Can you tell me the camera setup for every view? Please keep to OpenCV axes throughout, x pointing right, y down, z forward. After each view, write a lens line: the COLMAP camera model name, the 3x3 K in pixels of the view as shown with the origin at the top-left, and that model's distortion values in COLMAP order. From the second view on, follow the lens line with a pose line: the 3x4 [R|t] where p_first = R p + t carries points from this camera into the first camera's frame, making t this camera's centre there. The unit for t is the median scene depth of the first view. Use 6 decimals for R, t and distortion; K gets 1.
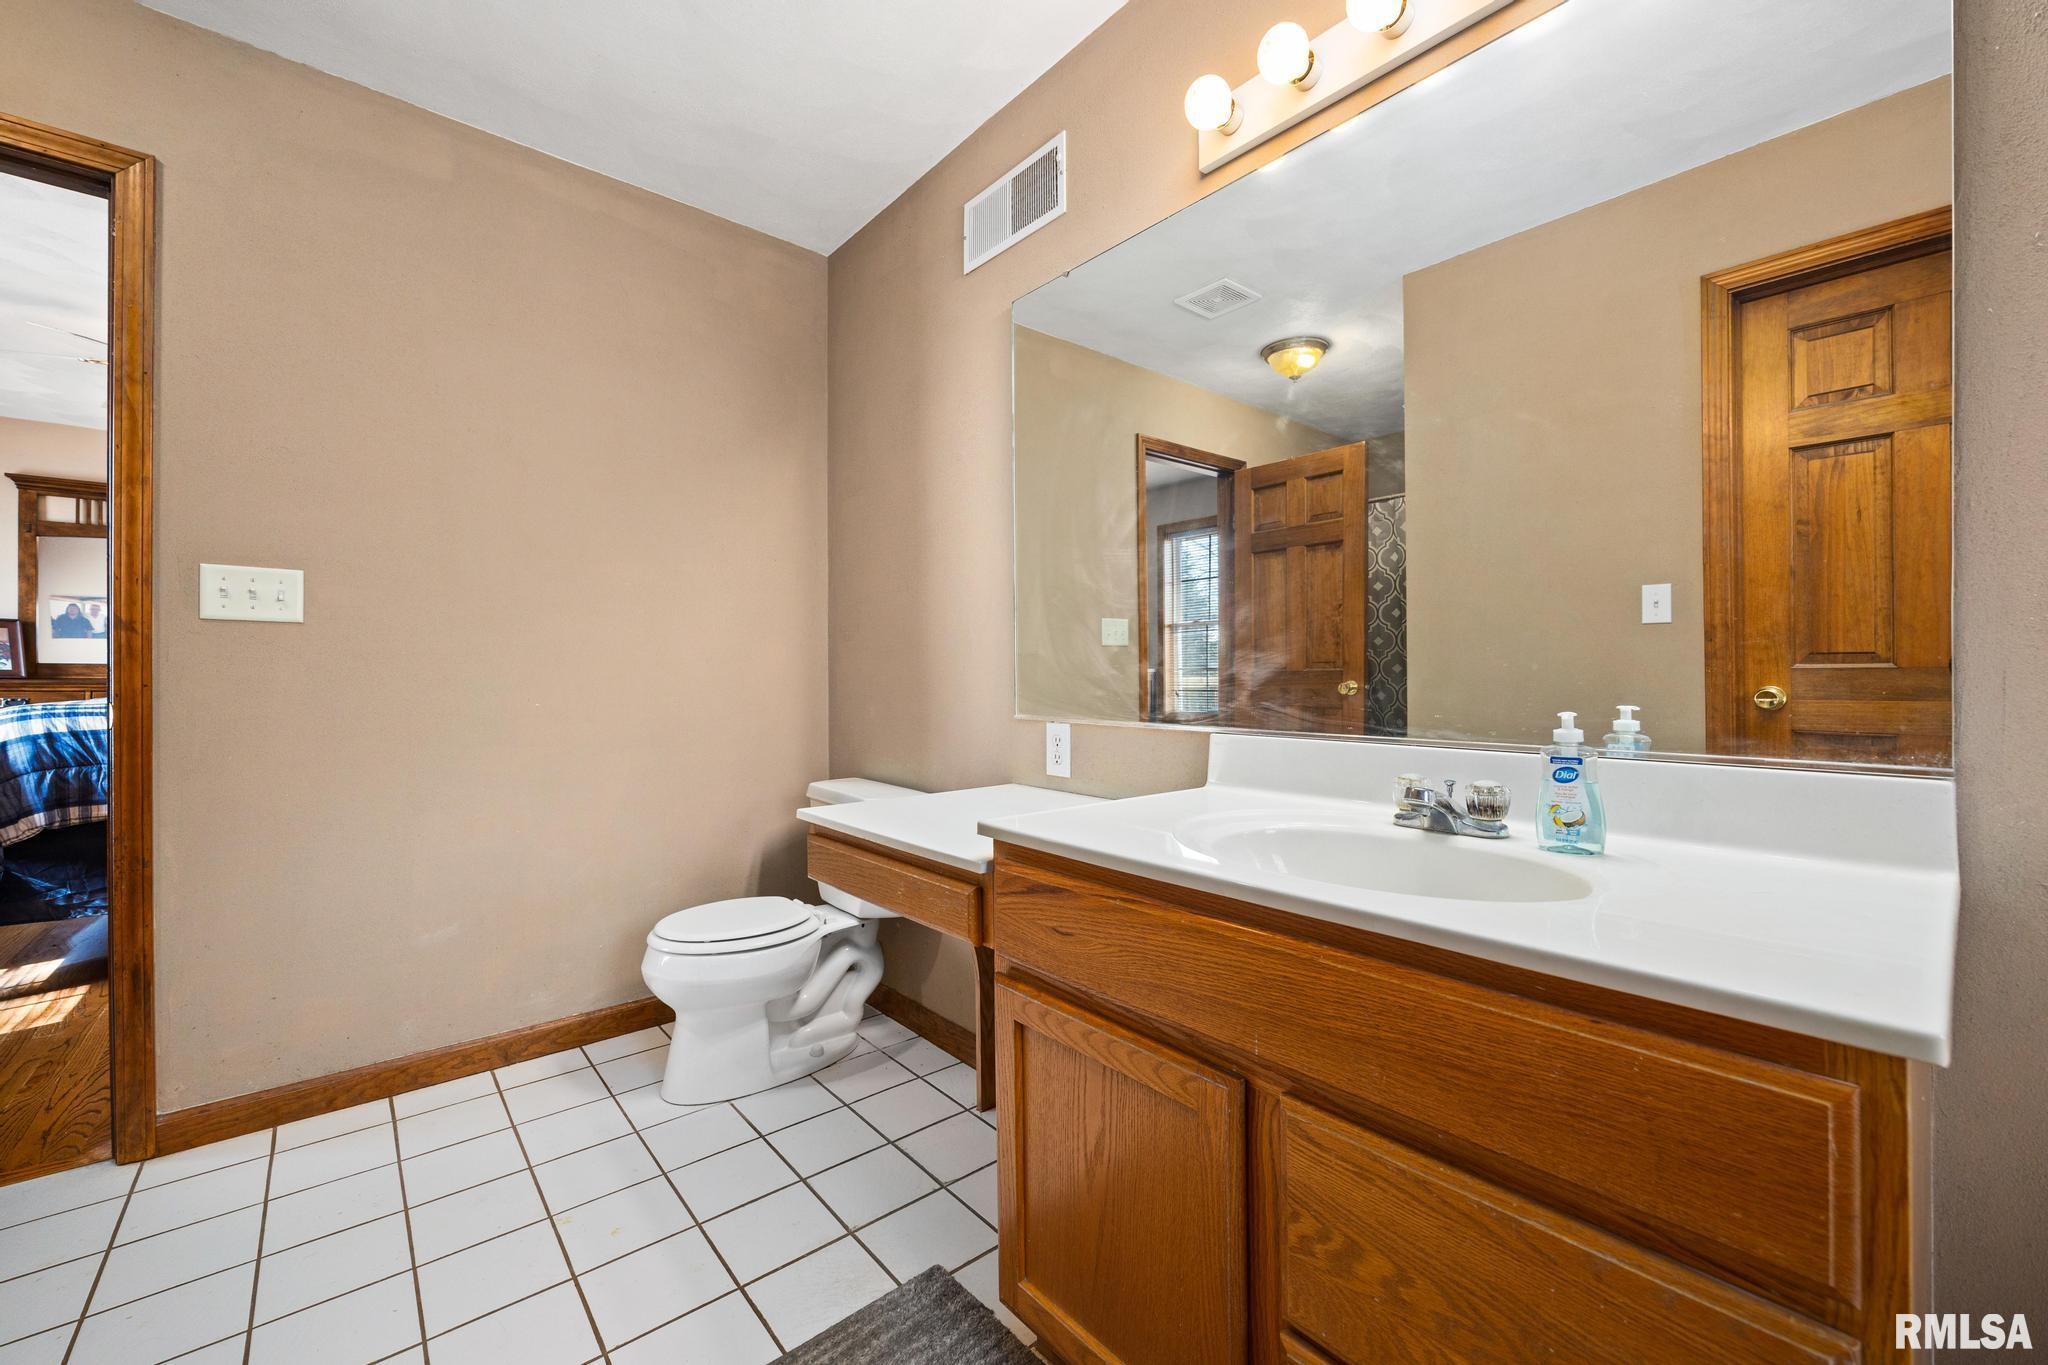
lens RADIAL K [[815.8, 0, 1042.1], [0, 815.8, 680.7], [0, 0, 1]] dist [-0.003176, -0.000370]
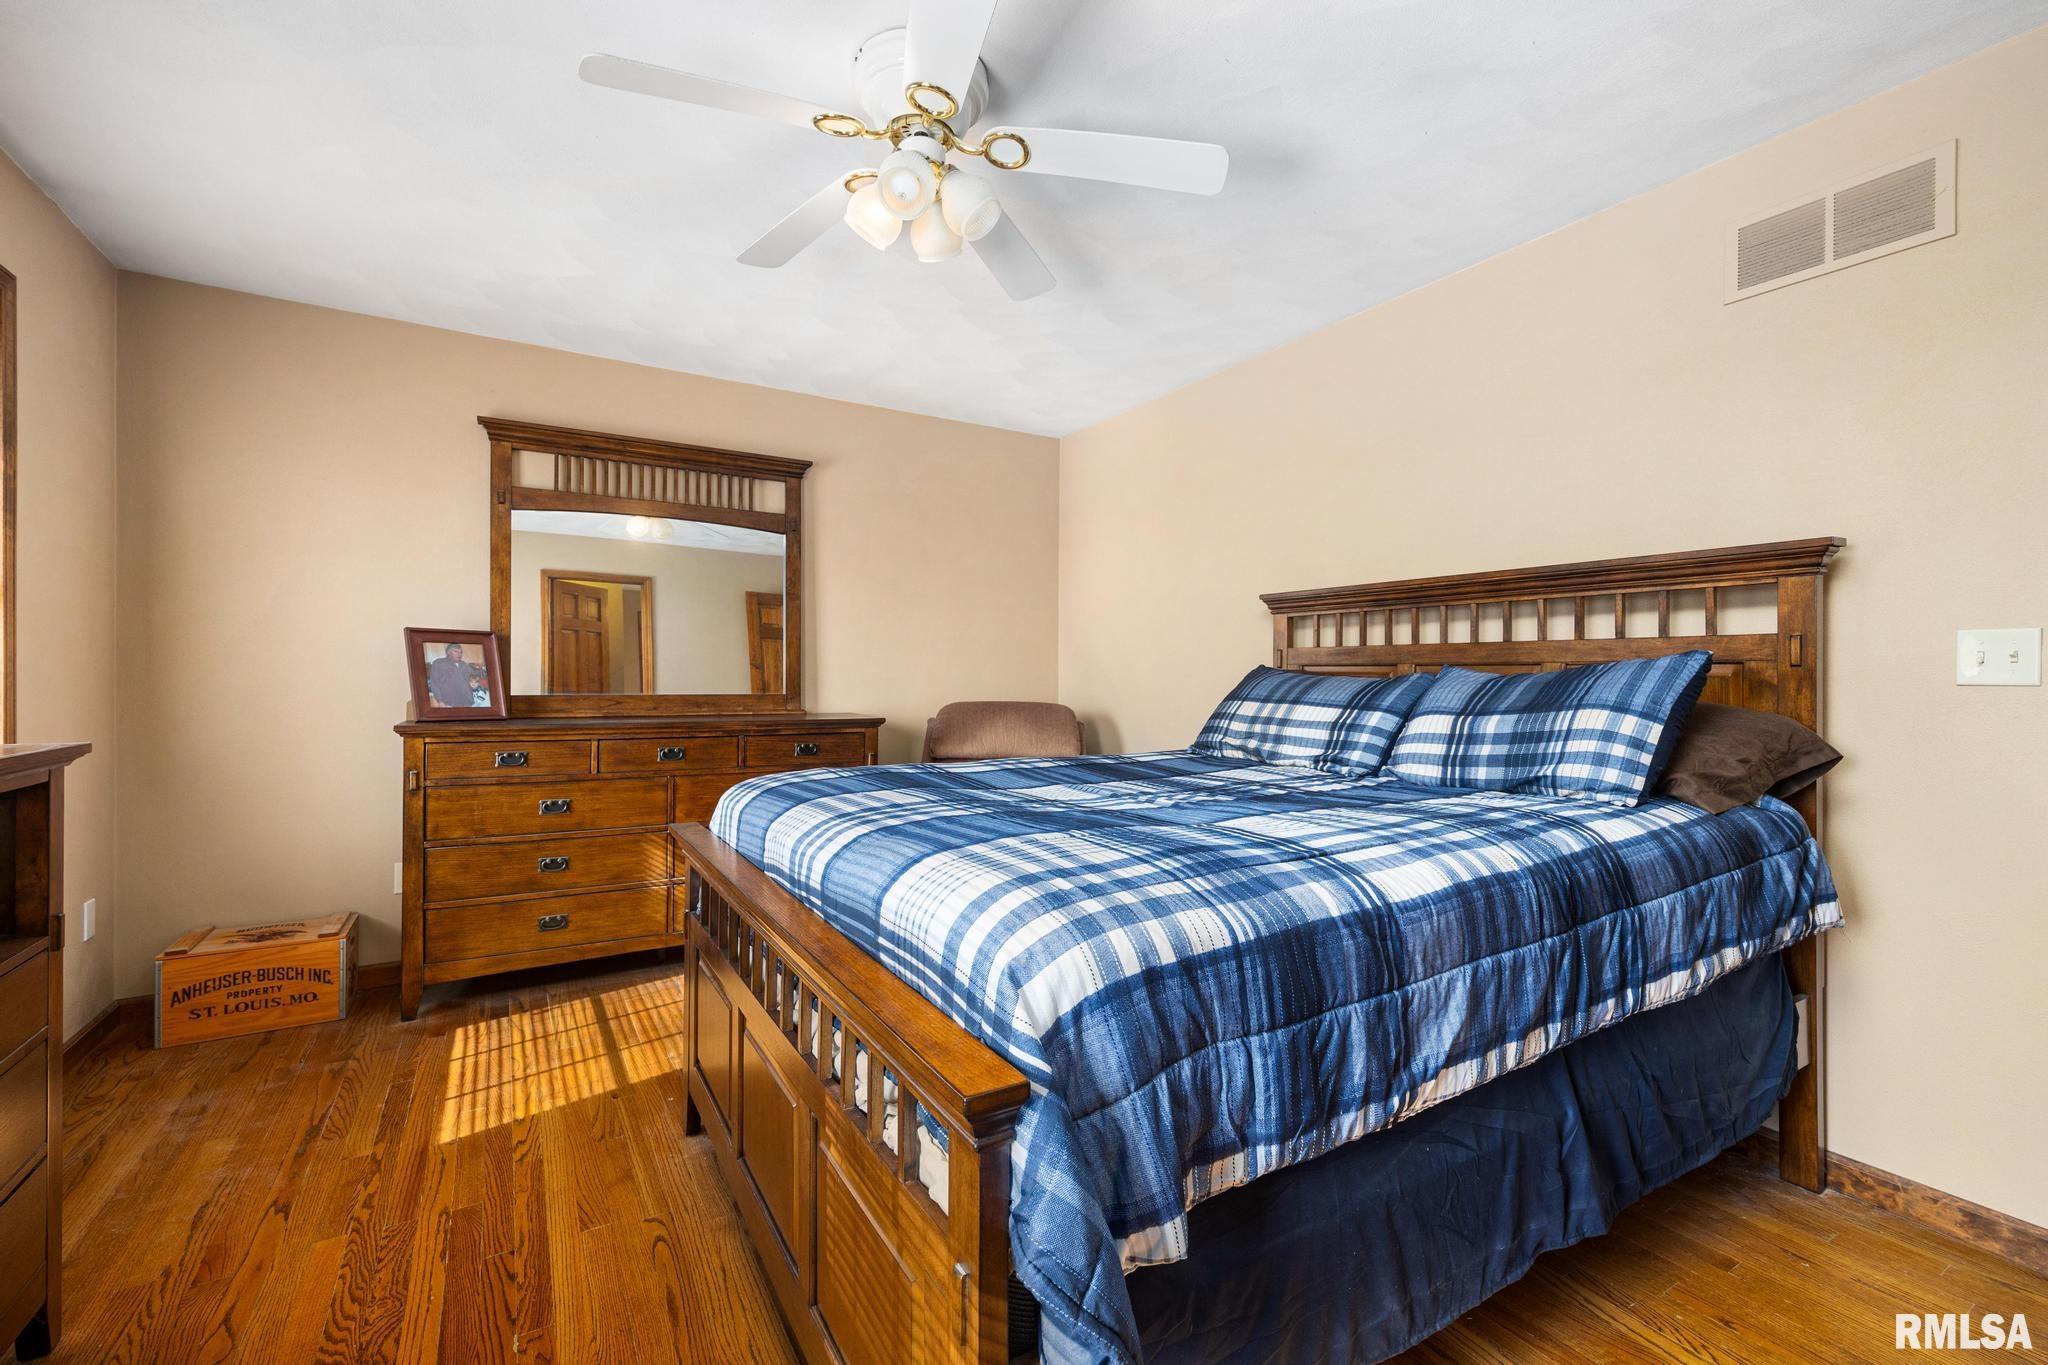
lens RADIAL K [[859.9, 0, 1070.3], [0, 859.9, 680.4], [0, 0, 1]] dist [-0.000674, -0.000042]
pose [[0.988586, -0.003061, -0.150629, -0.673731], [0.001930, 0.999969, -0.007654, -0.028389], [0.150648, 0.007276, 0.988561, 0.361131]]
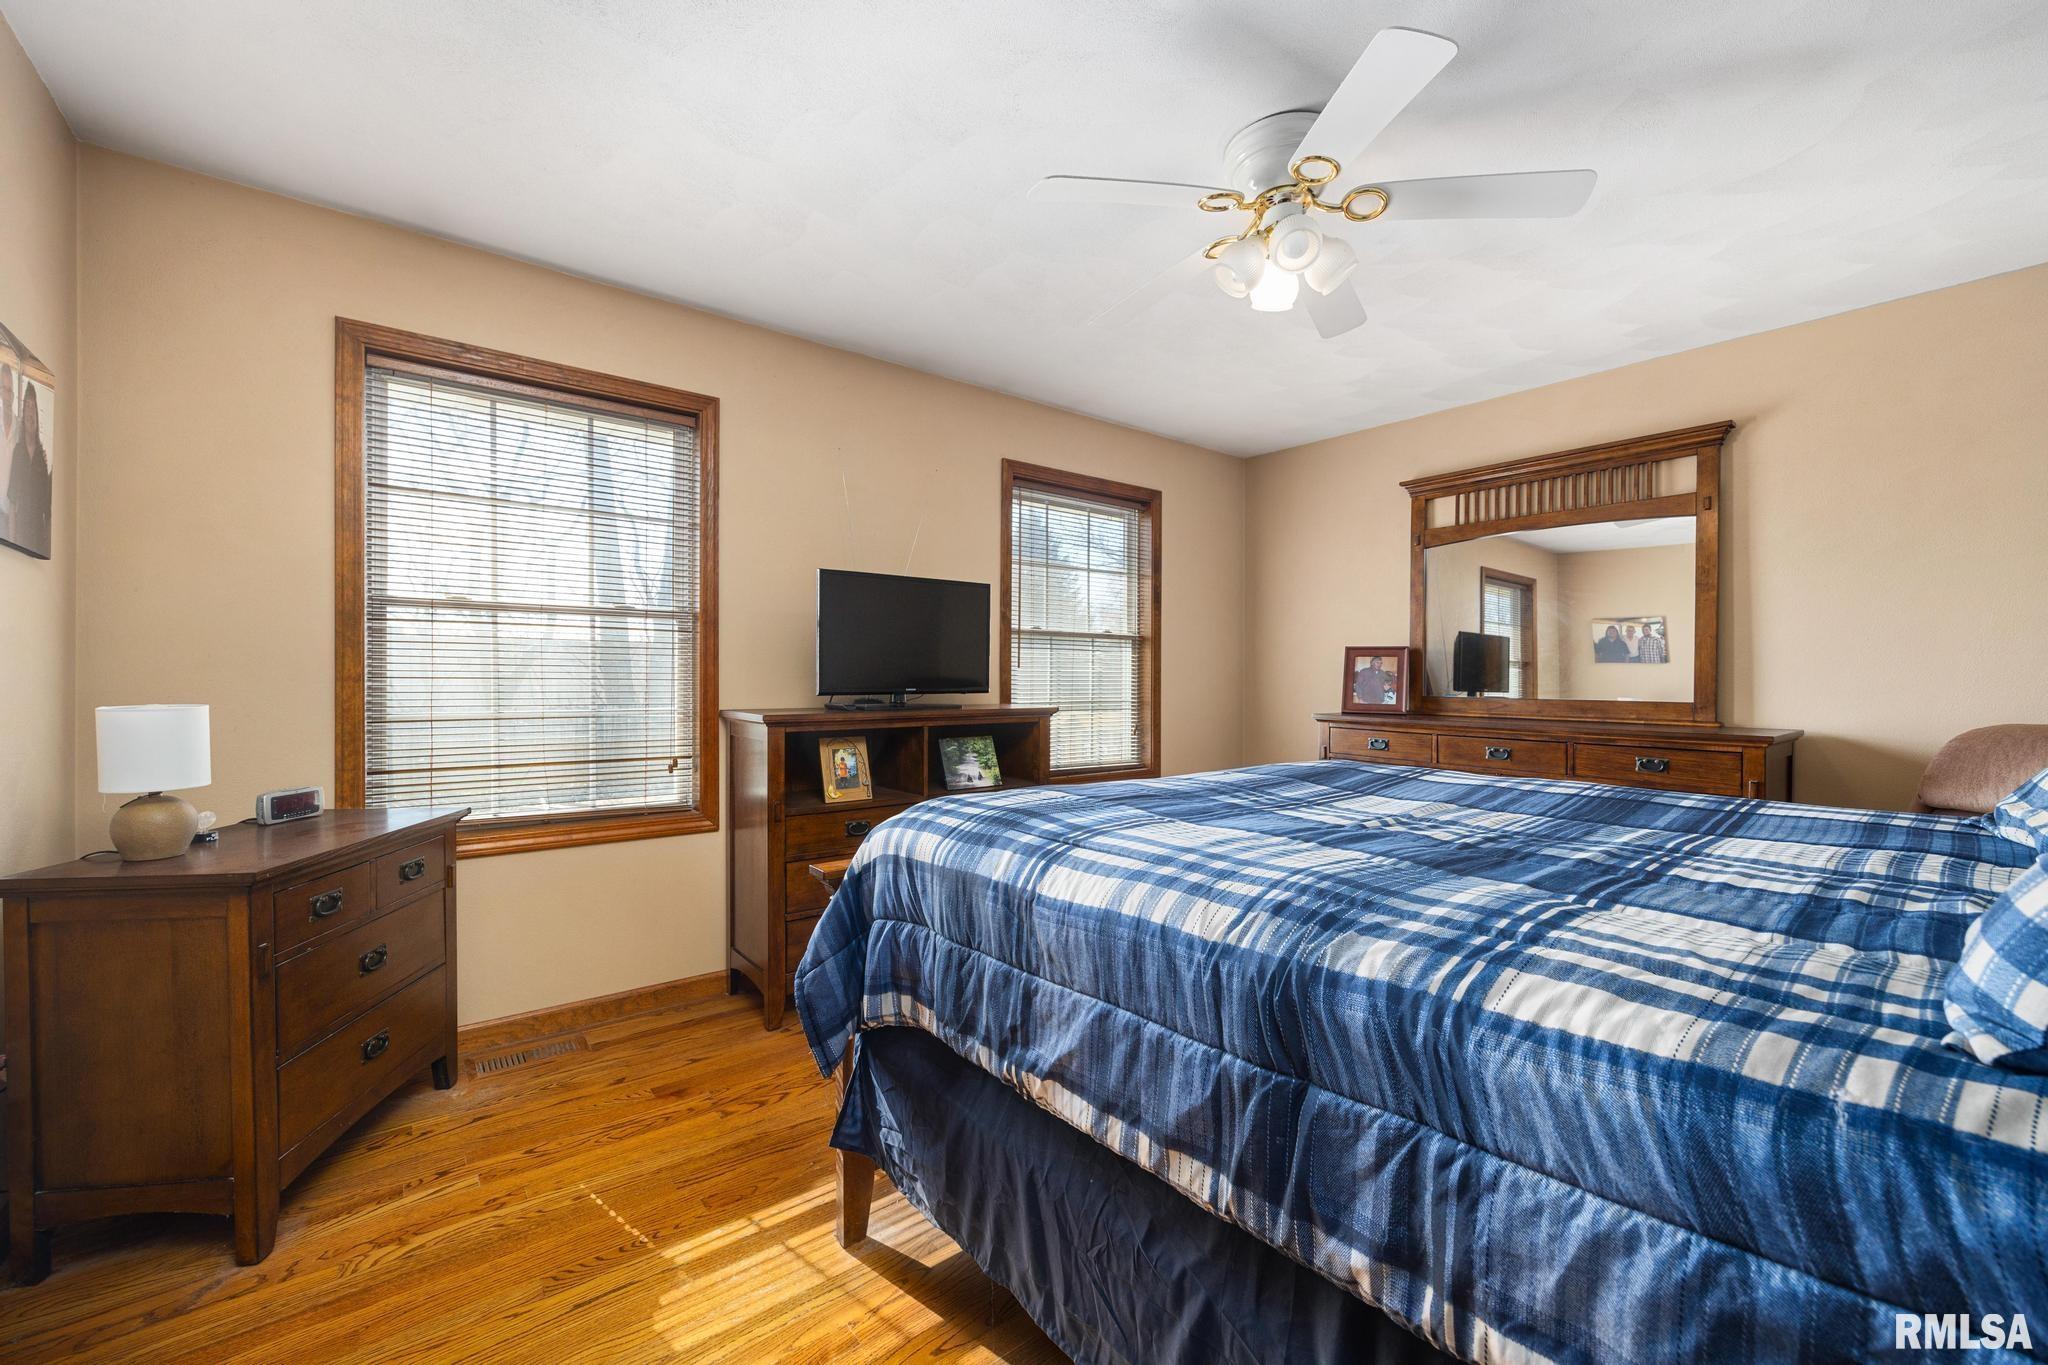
lens RADIAL K [[815.8, 0, 1042.1], [0, 815.8, 680.7], [0, 0, 1]] dist [-0.003176, -0.000370]
pose [[-0.022995, -0.004035, -0.999727, -0.374816], [-0.015315, 0.999876, -0.003683, -0.029296], [0.999618, 0.015226, -0.023054, 0.624313]]
